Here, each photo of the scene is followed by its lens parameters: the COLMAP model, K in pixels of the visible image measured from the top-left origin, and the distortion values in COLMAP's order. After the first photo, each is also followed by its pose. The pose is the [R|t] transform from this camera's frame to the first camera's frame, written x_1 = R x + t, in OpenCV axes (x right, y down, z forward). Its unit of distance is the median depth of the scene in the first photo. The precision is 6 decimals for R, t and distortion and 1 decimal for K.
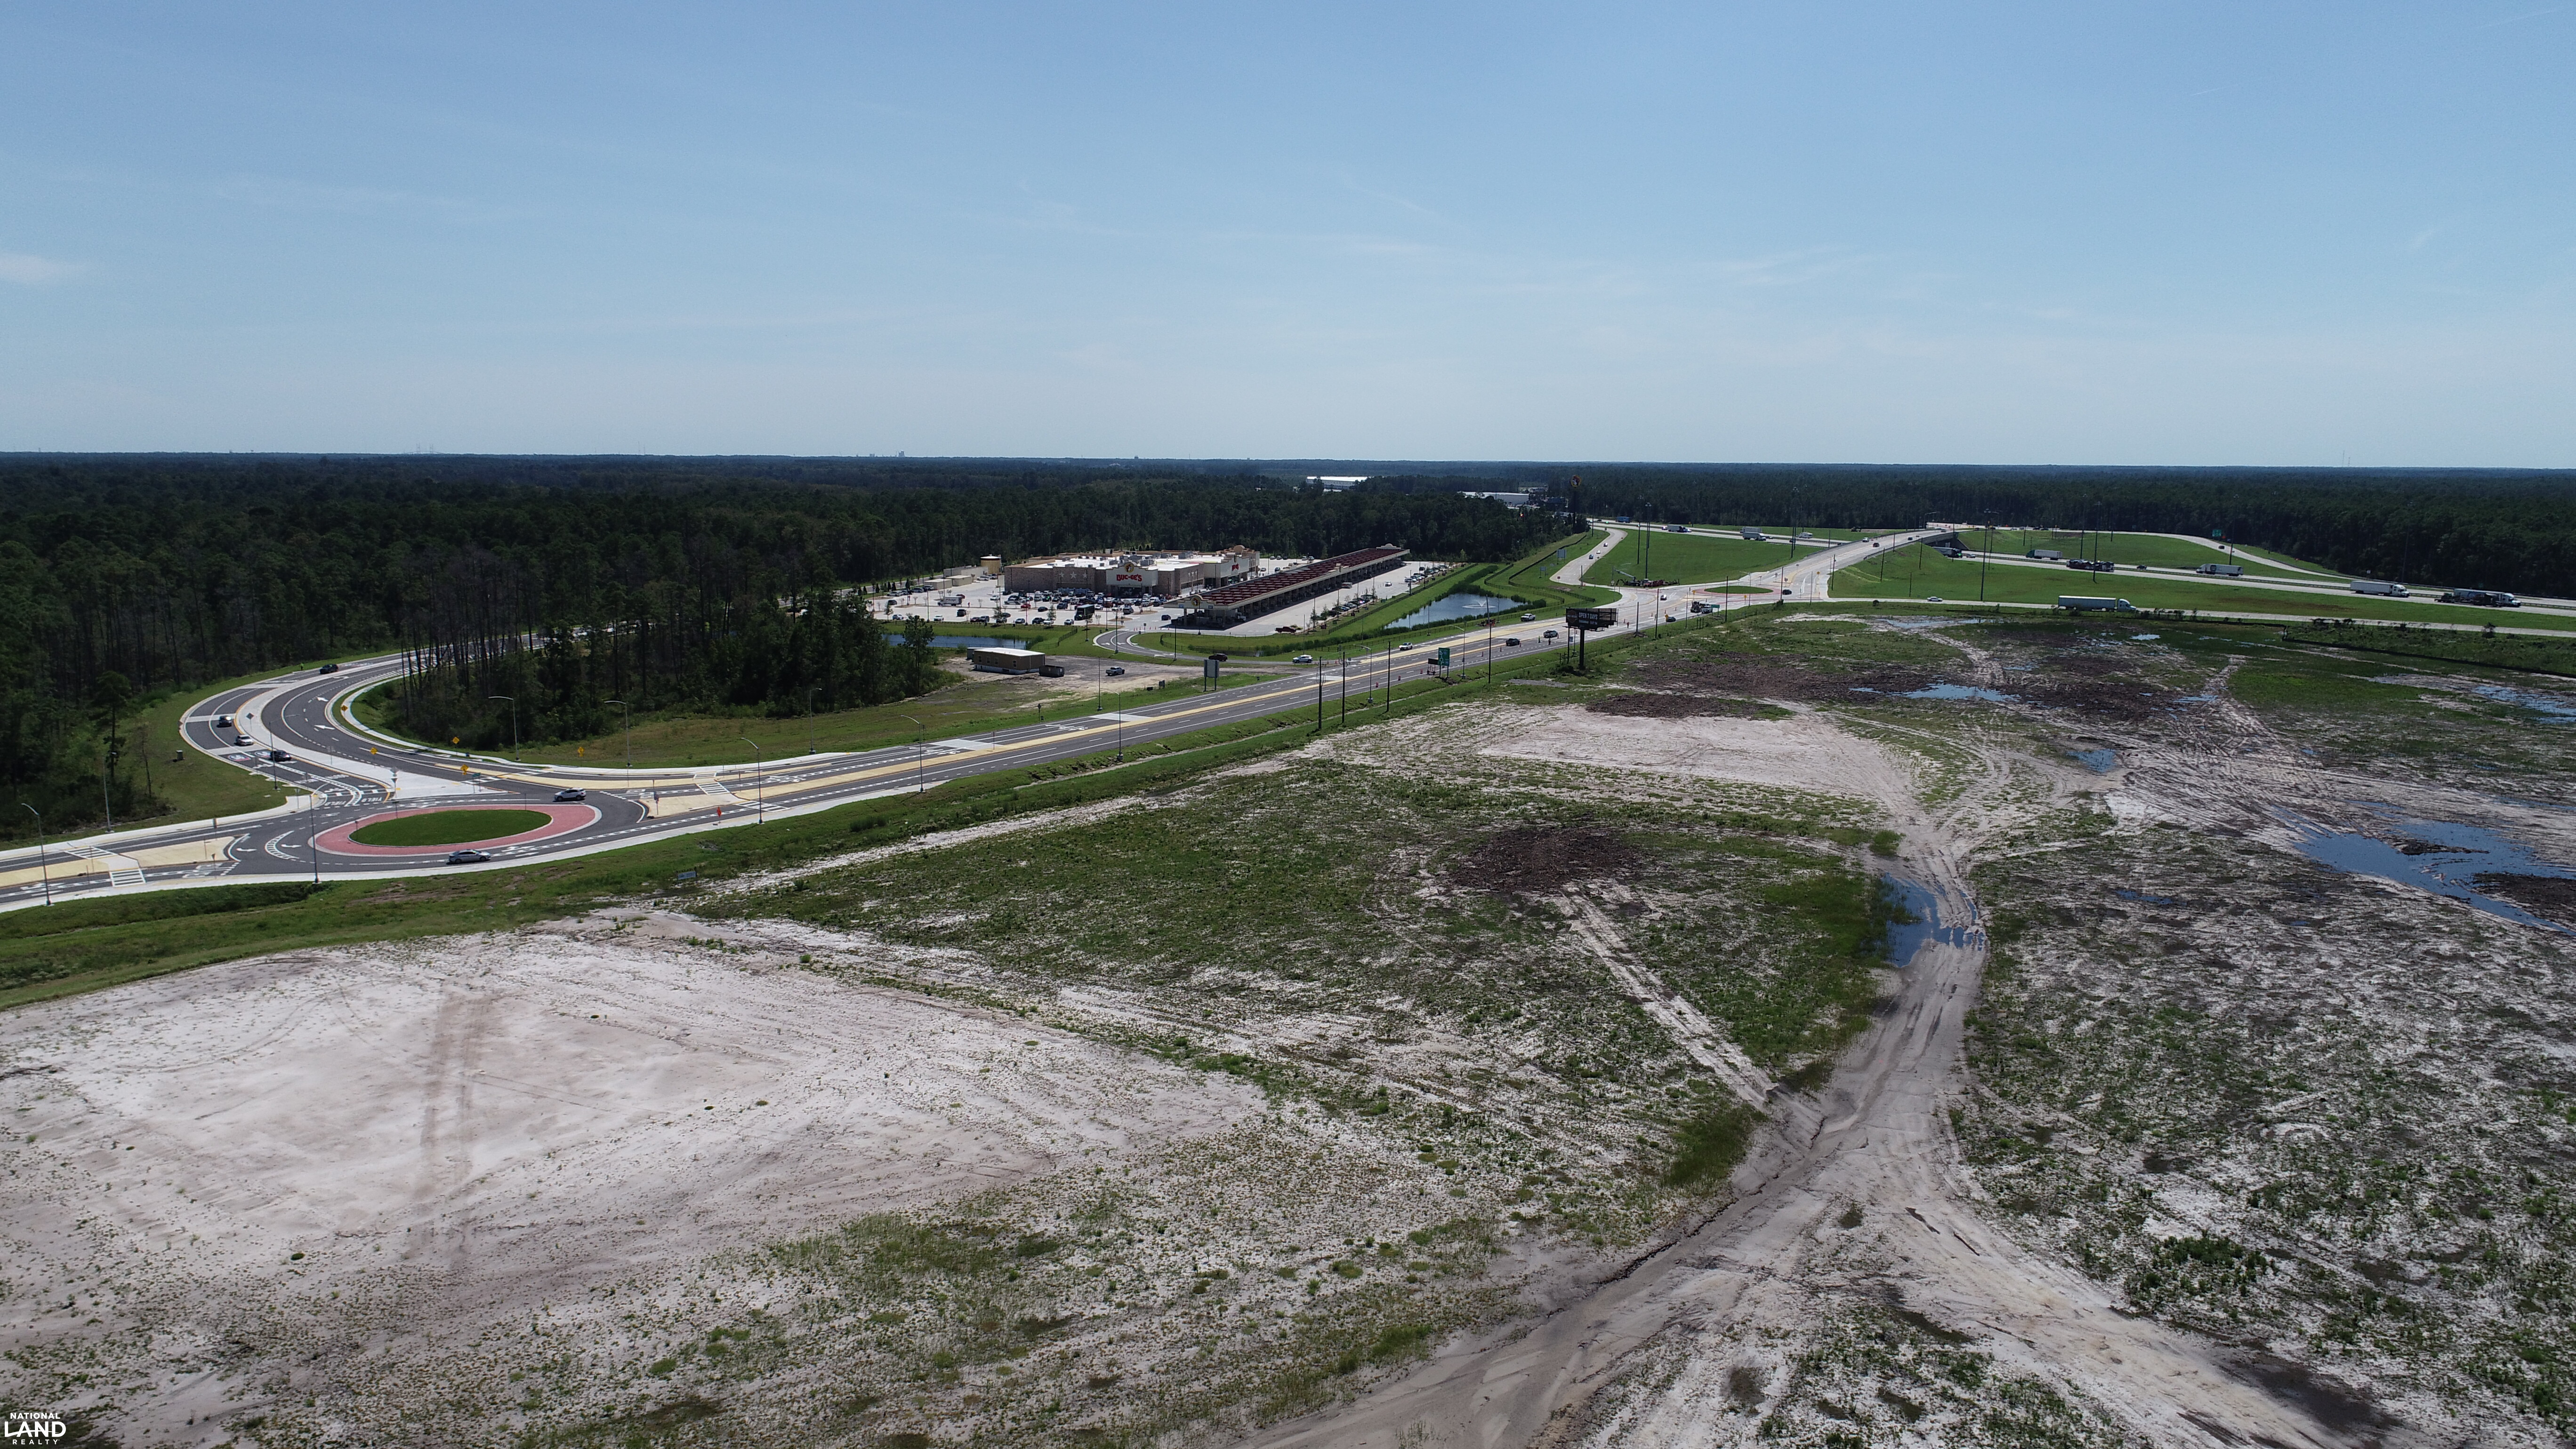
lens RADIAL K [[1734.3, 0, 1283.0], [0, 1734.3, 724.5], [0, 0, 1]] dist [0.000852, 0.002395]
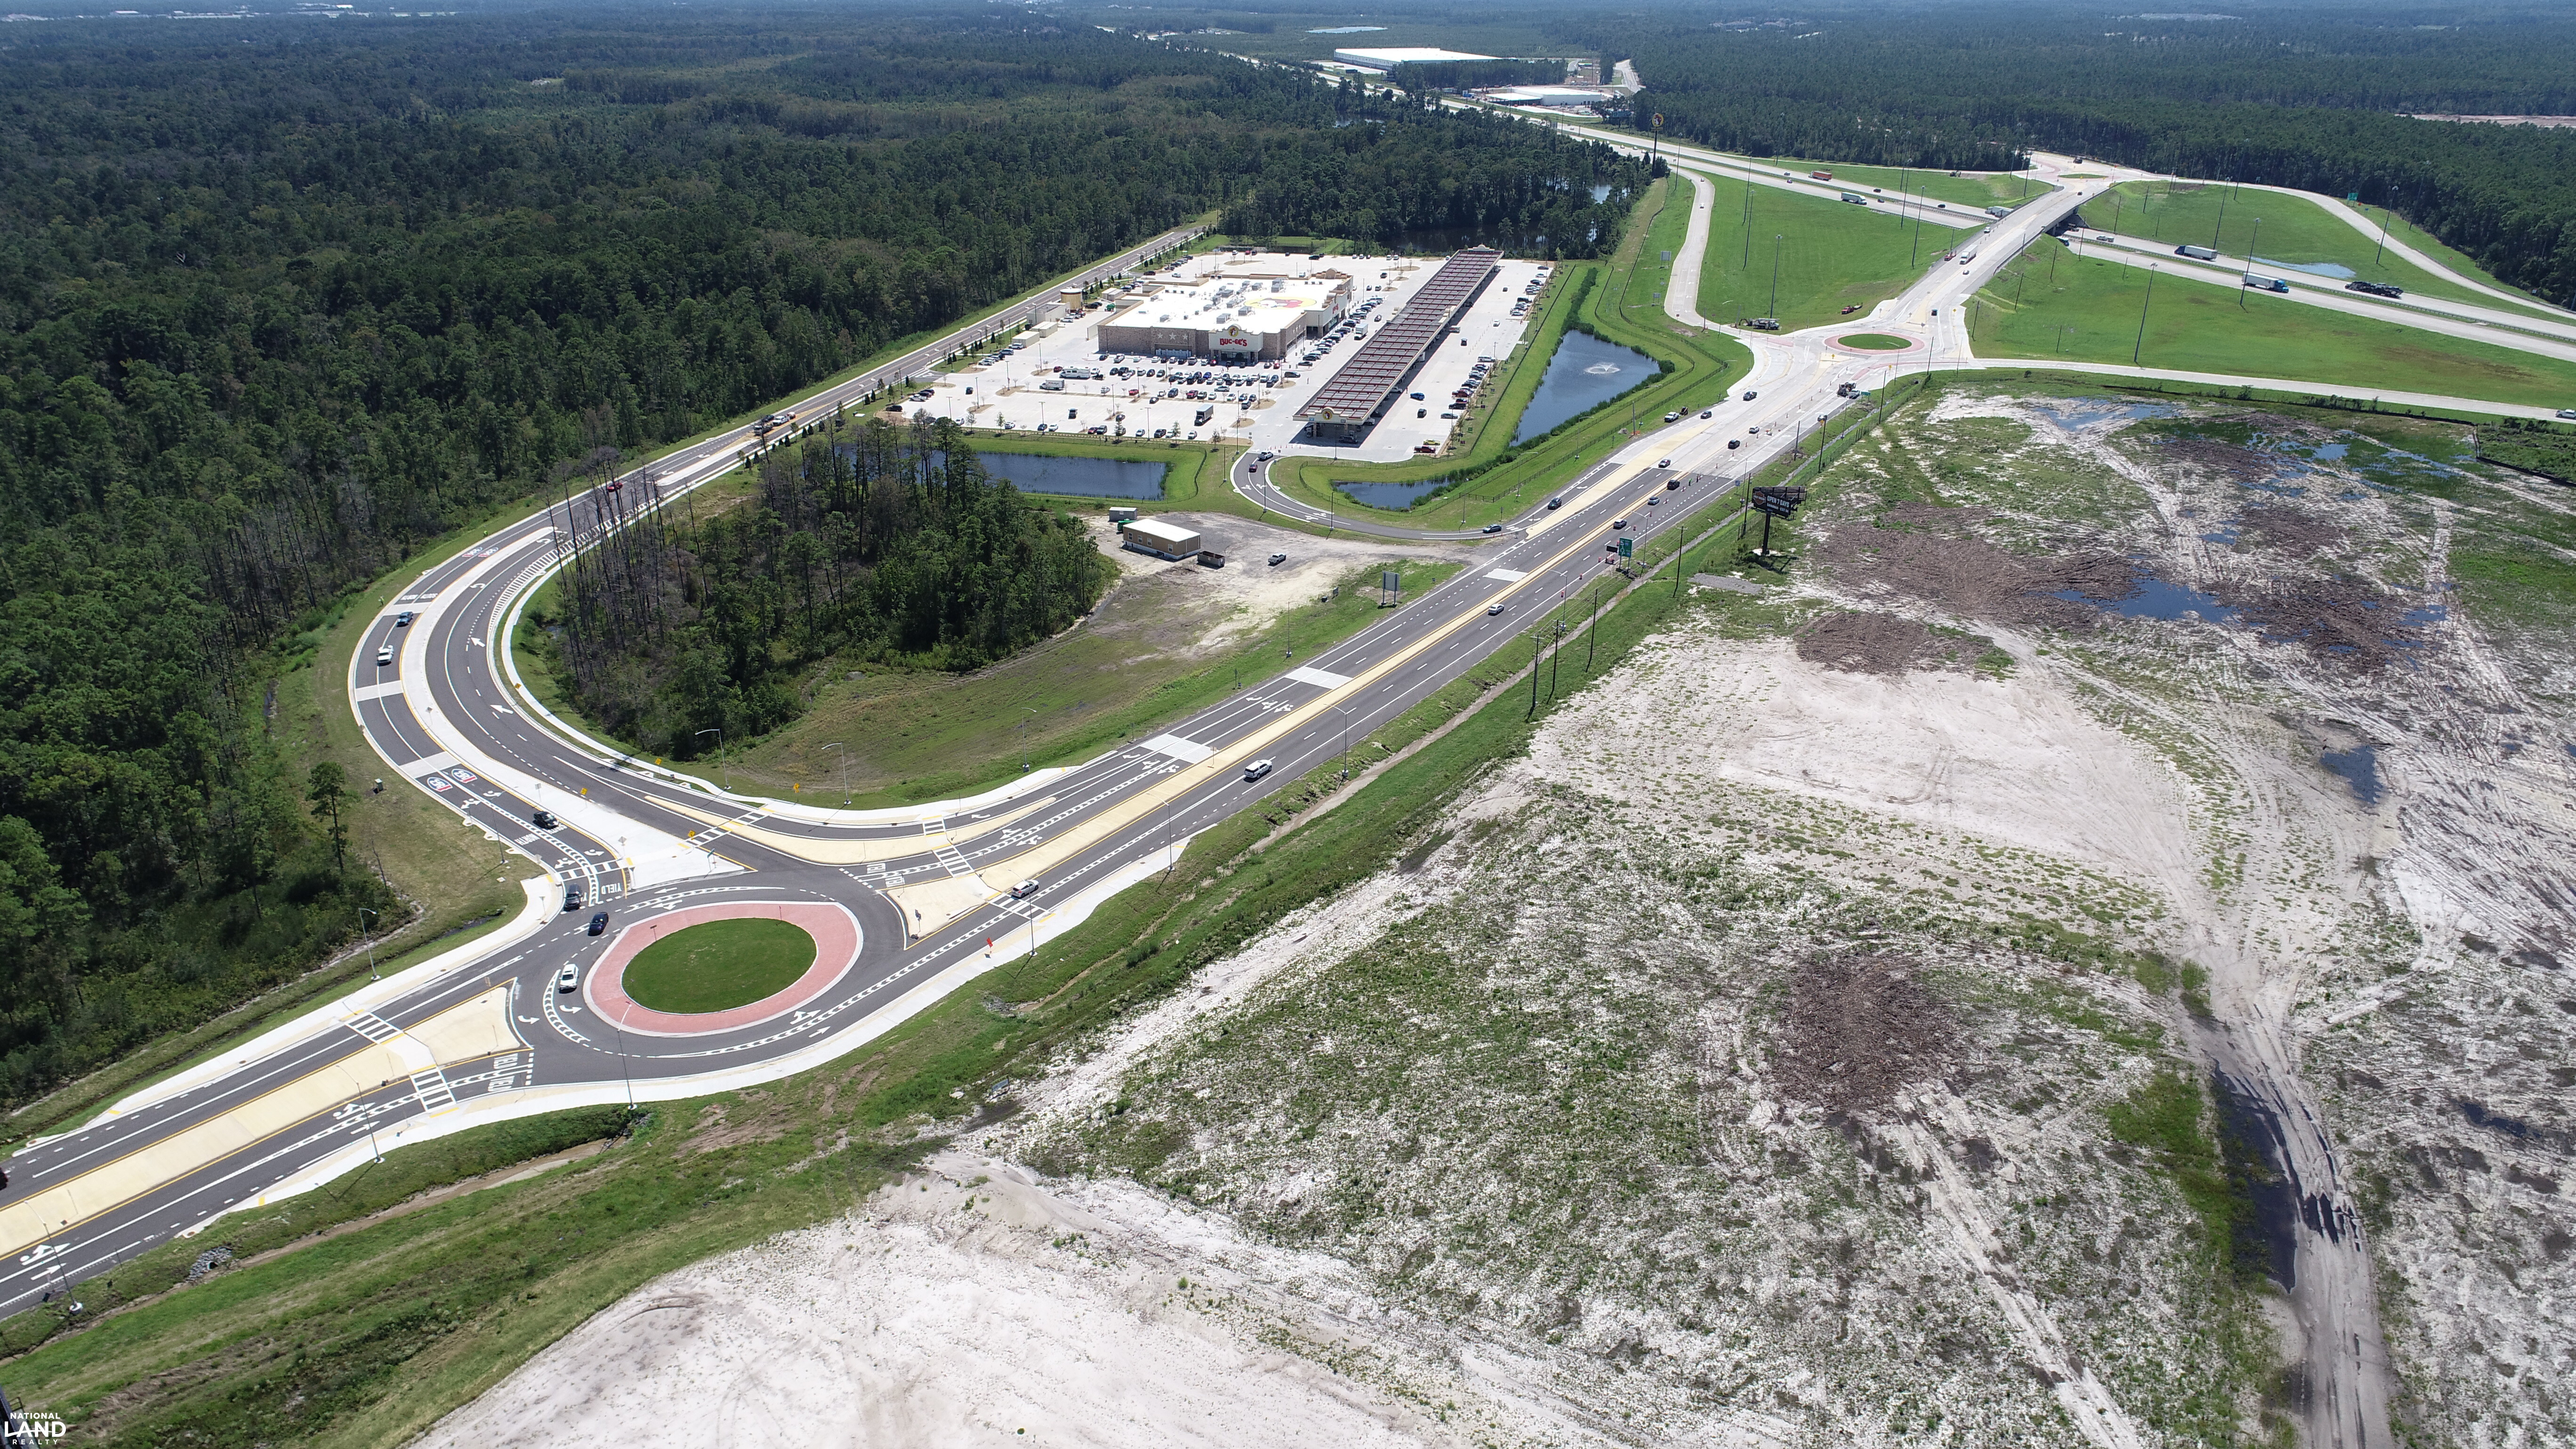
lens RADIAL K [[1734.3, 0, 1283.0], [0, 1734.3, 724.5], [0, 0, 1]] dist [0.000852, 0.002395]
pose [[0.999963, -0.008101, -0.002835, -0.152226], [0.008554, 0.967686, 0.252013, -0.304541], [0.000702, -0.252028, 0.967720, 0.084344]]
